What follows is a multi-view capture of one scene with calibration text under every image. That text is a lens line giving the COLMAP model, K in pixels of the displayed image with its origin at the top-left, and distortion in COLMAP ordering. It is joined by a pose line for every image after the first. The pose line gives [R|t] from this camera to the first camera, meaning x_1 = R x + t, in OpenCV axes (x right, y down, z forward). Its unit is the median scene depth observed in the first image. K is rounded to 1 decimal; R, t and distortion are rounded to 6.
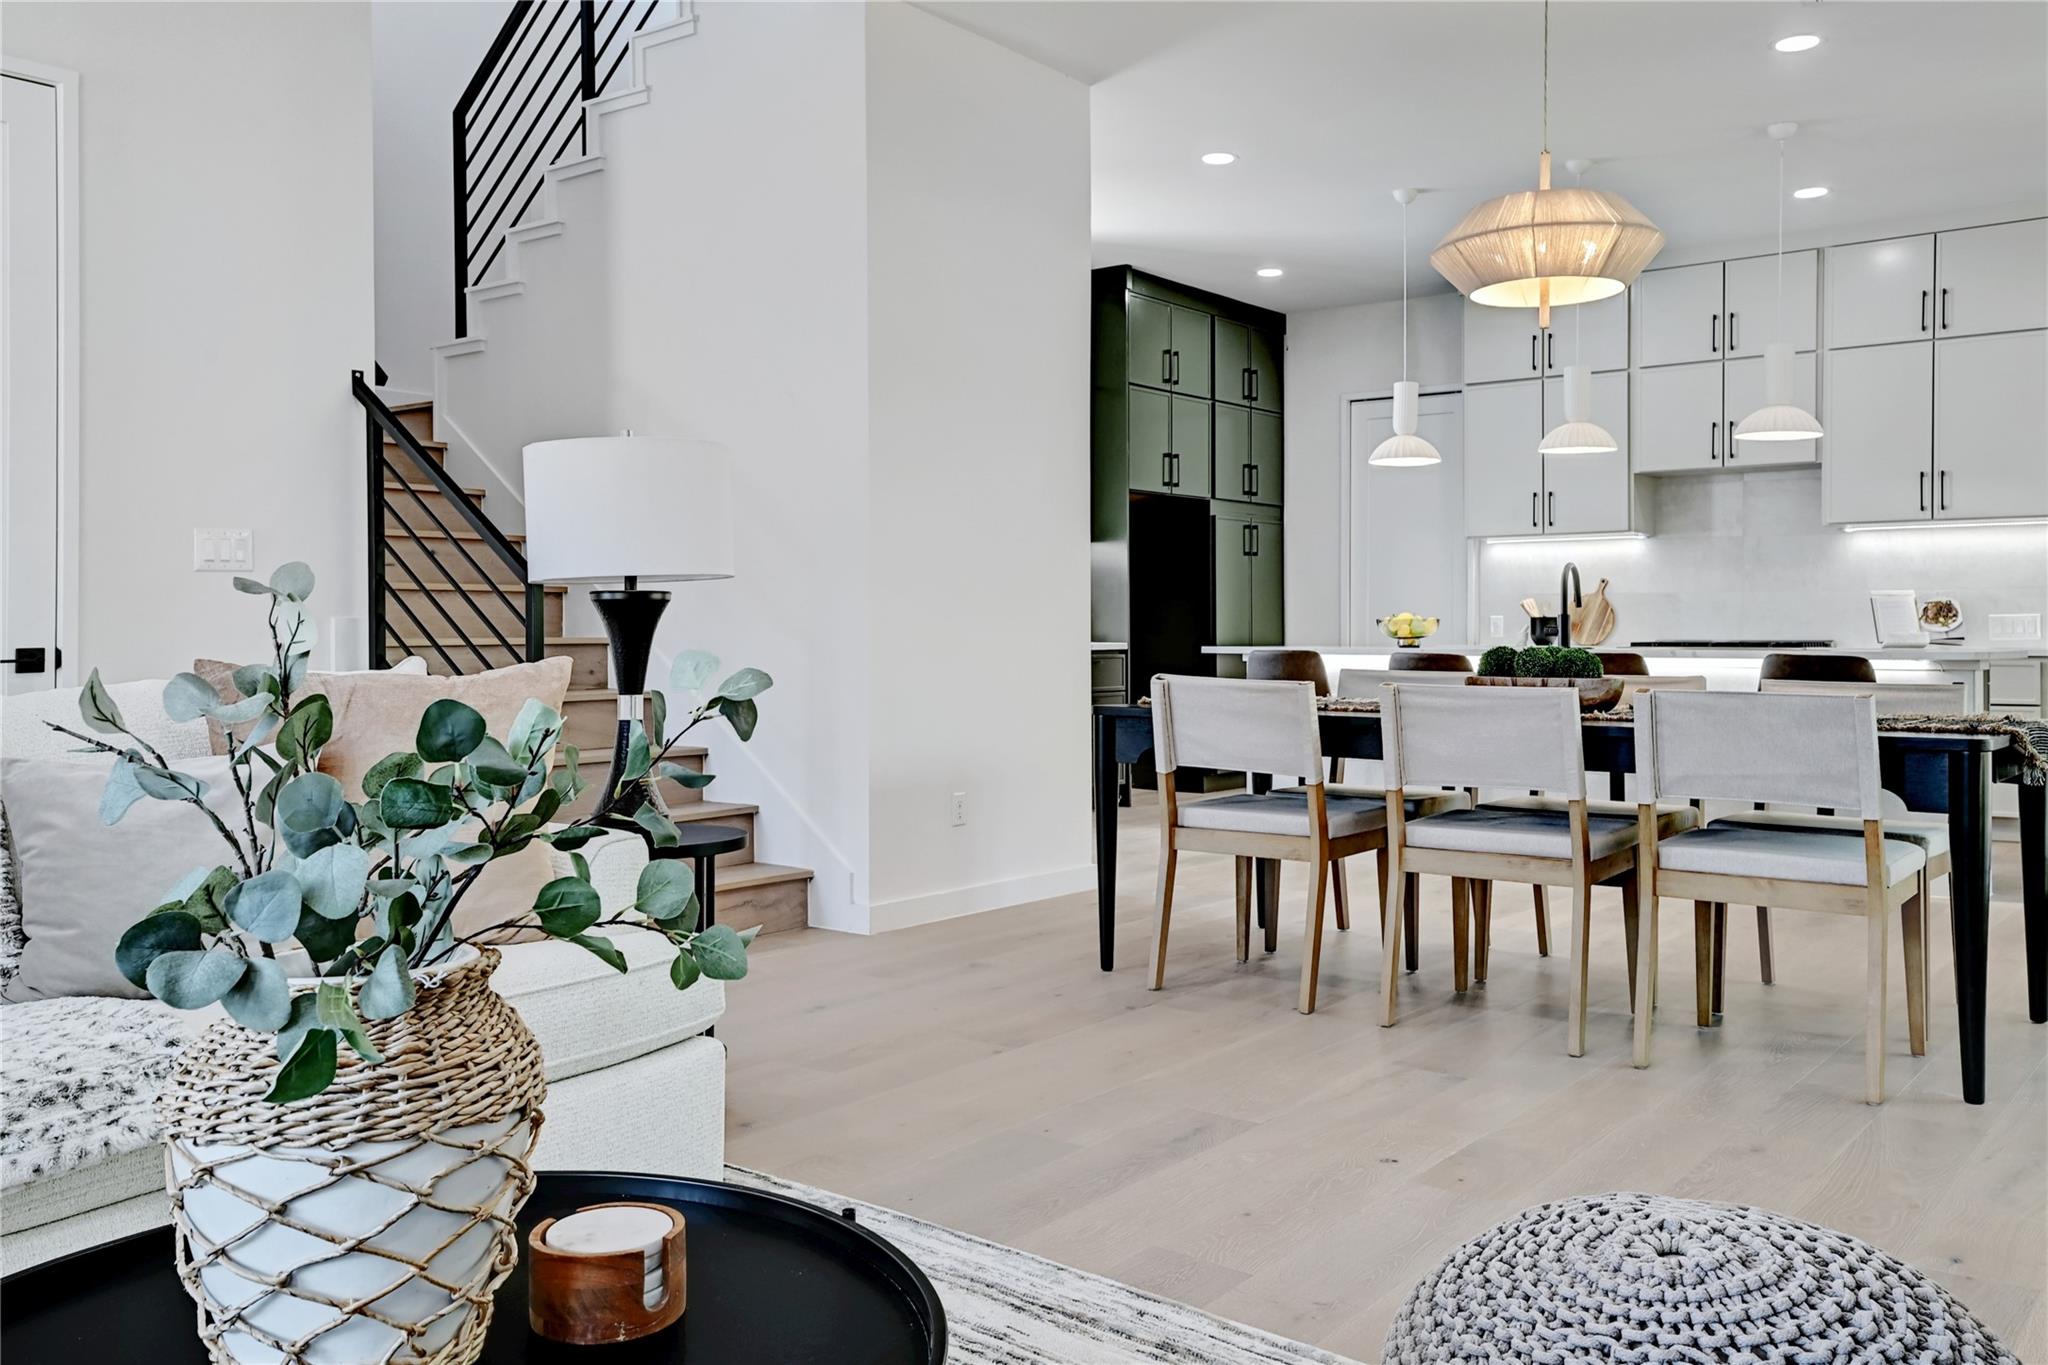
lens RADIAL K [[1685.8, 0, 1028.3], [0, 1685.8, 593.3], [0, 0, 1]] dist [0.124499, -0.000330]
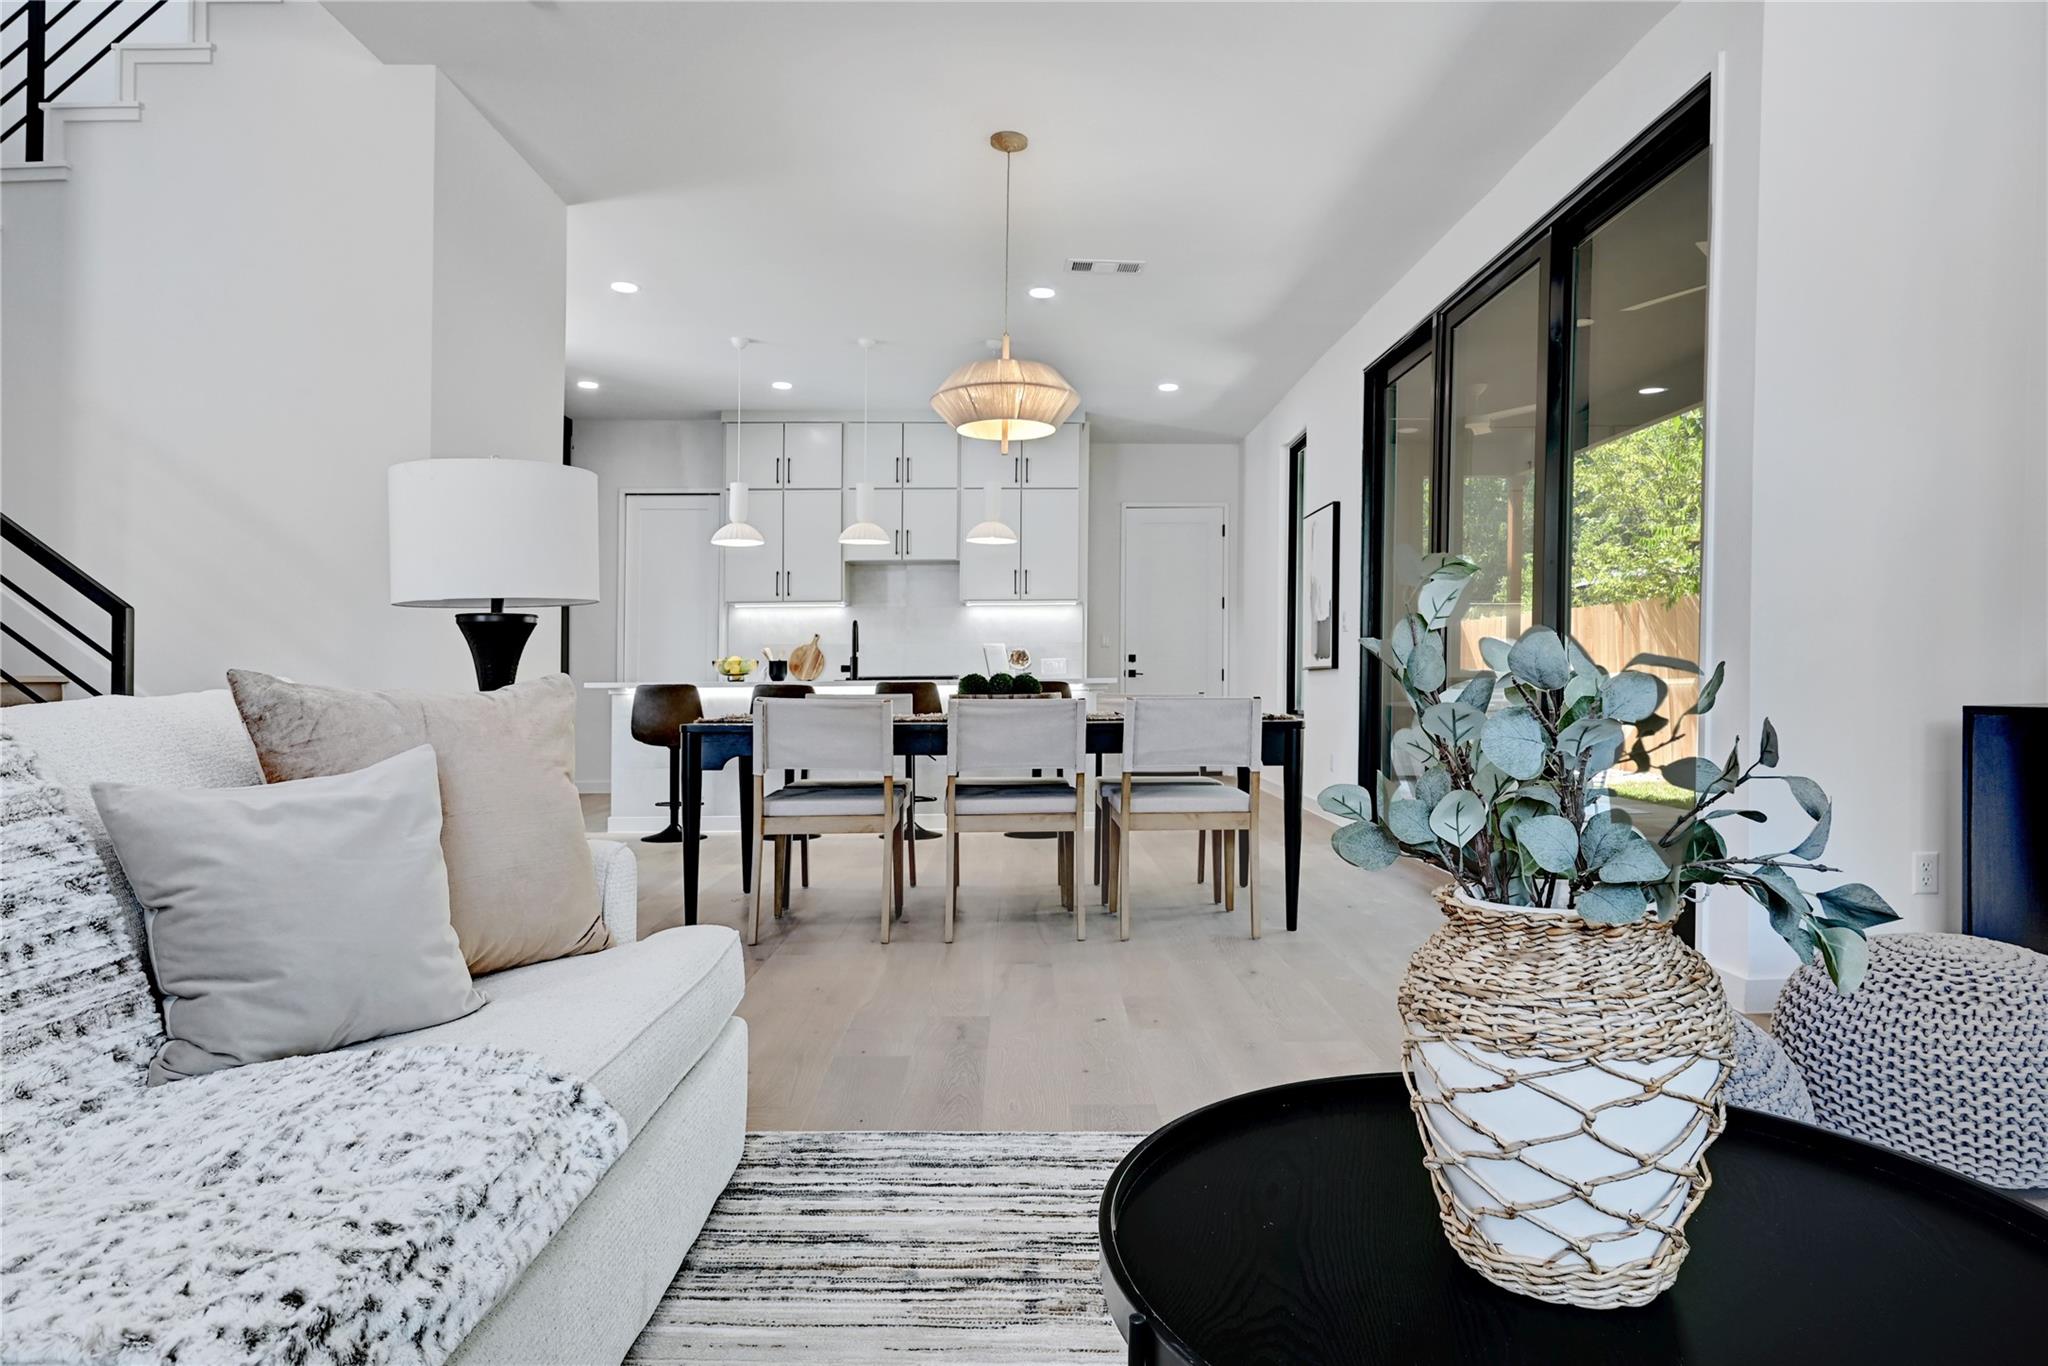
lens RADIAL K [[1234.6, 0, 1024.0], [0, 1234.6, 683.0], [0, 0, 1]] dist [0.018121, 0.000438]
pose [[0.782049, -0.007756, 0.623169, -0.334560], [-0.008065, 0.999713, 0.022563, 0.015473], [-0.623165, -0.022671, 0.781762, 0.157435]]
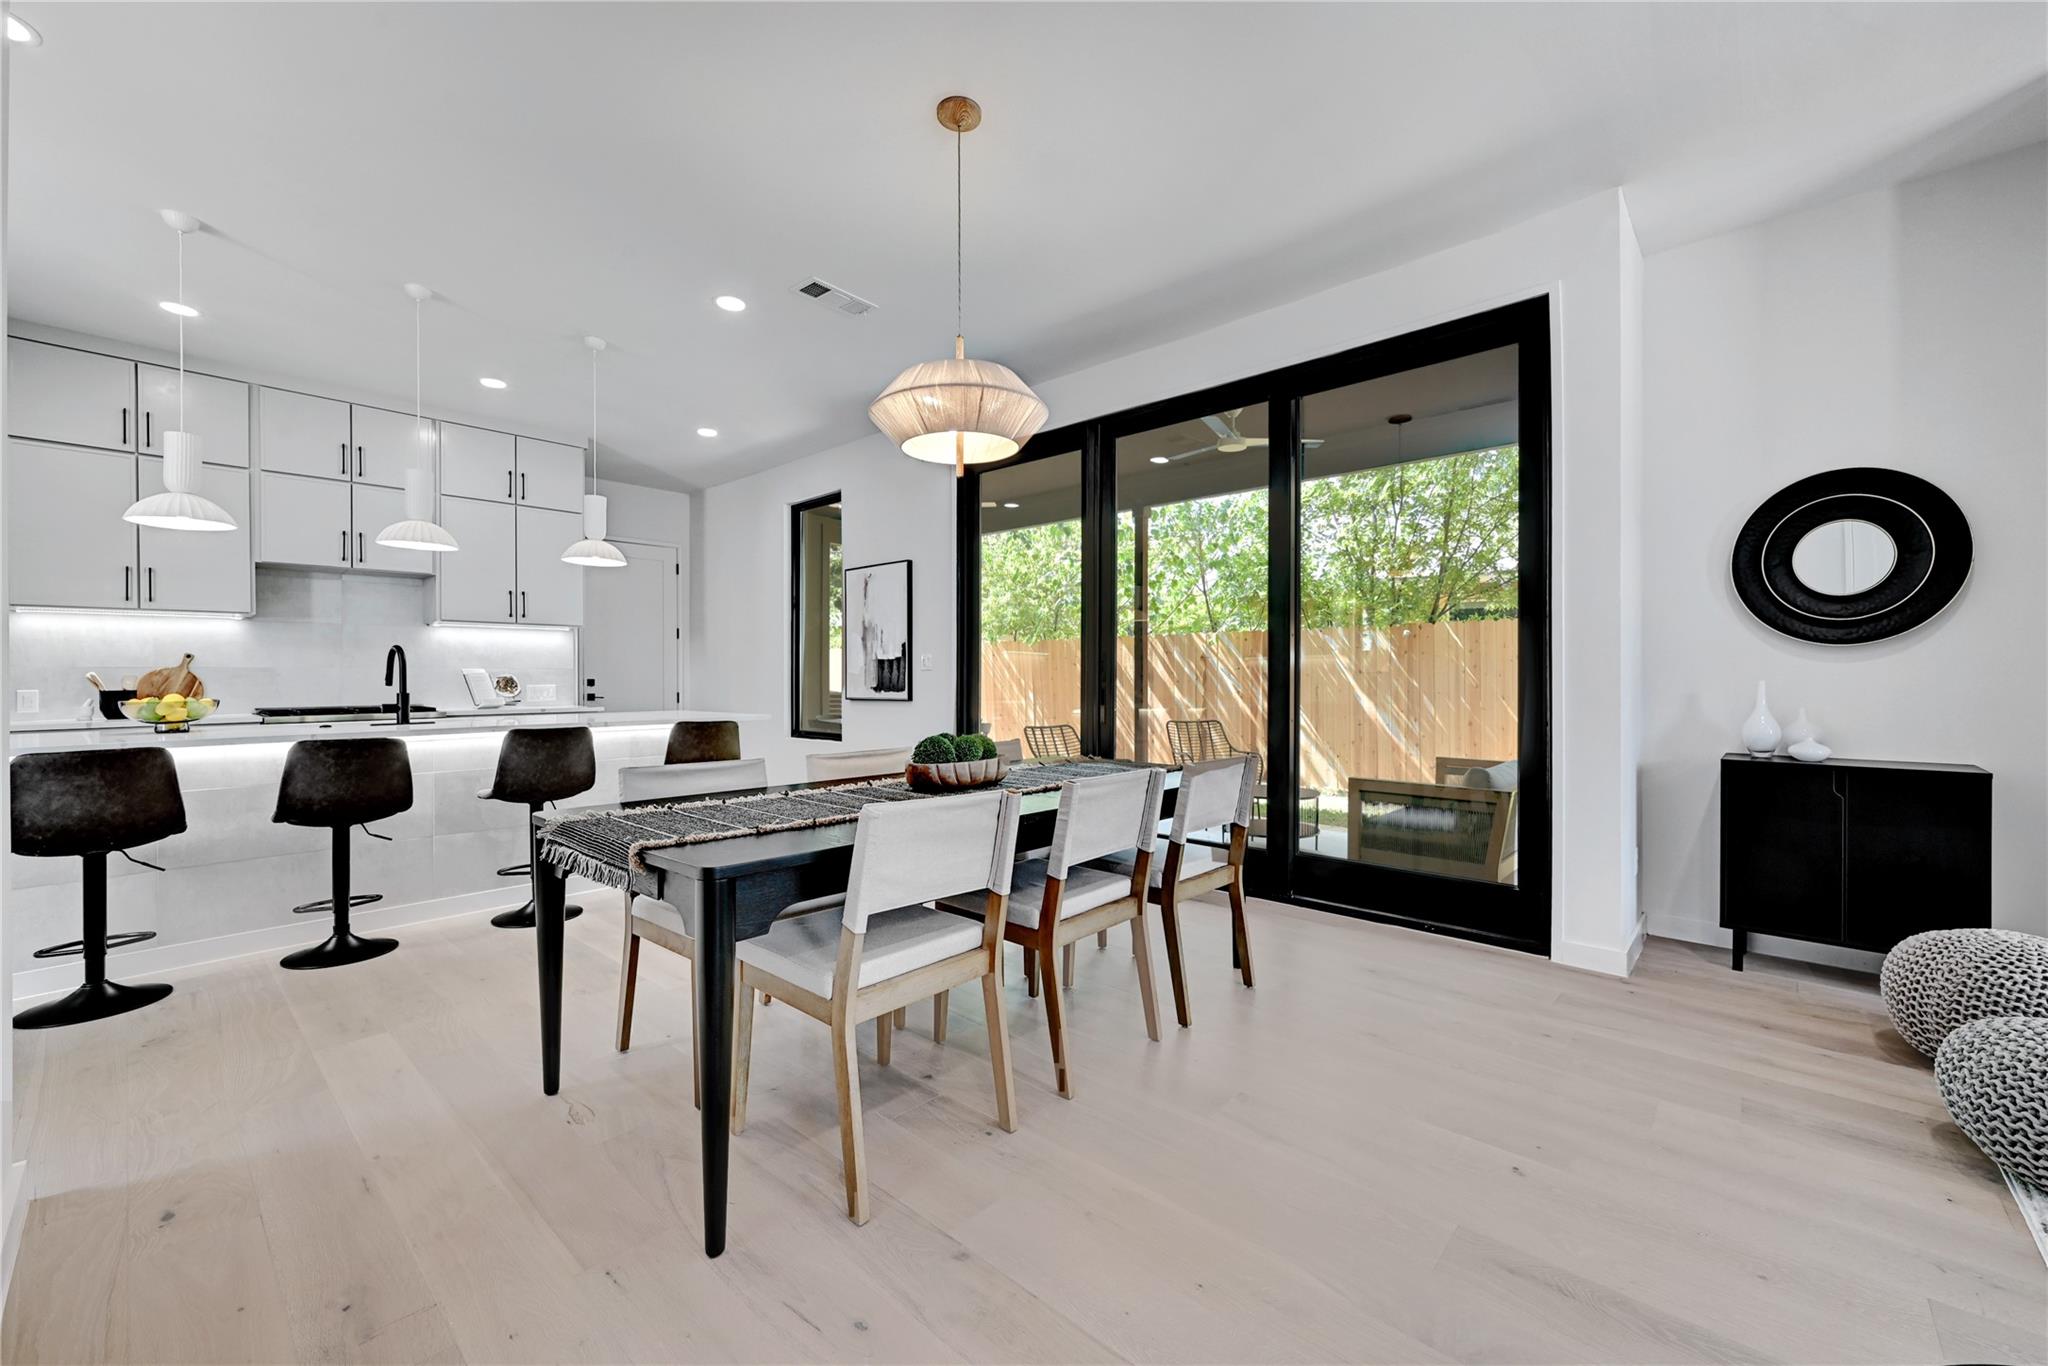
lens RADIAL K [[820.9, 0, 1063.3], [0, 820.9, 684.3], [0, 0, 1]] dist [-0.000495, 0.000160]
pose [[0.055858, -0.009070, 0.998398, -0.289008], [-0.018337, 0.999781, 0.010109, -0.008724], [-0.998270, -0.018872, 0.055680, 0.810443]]
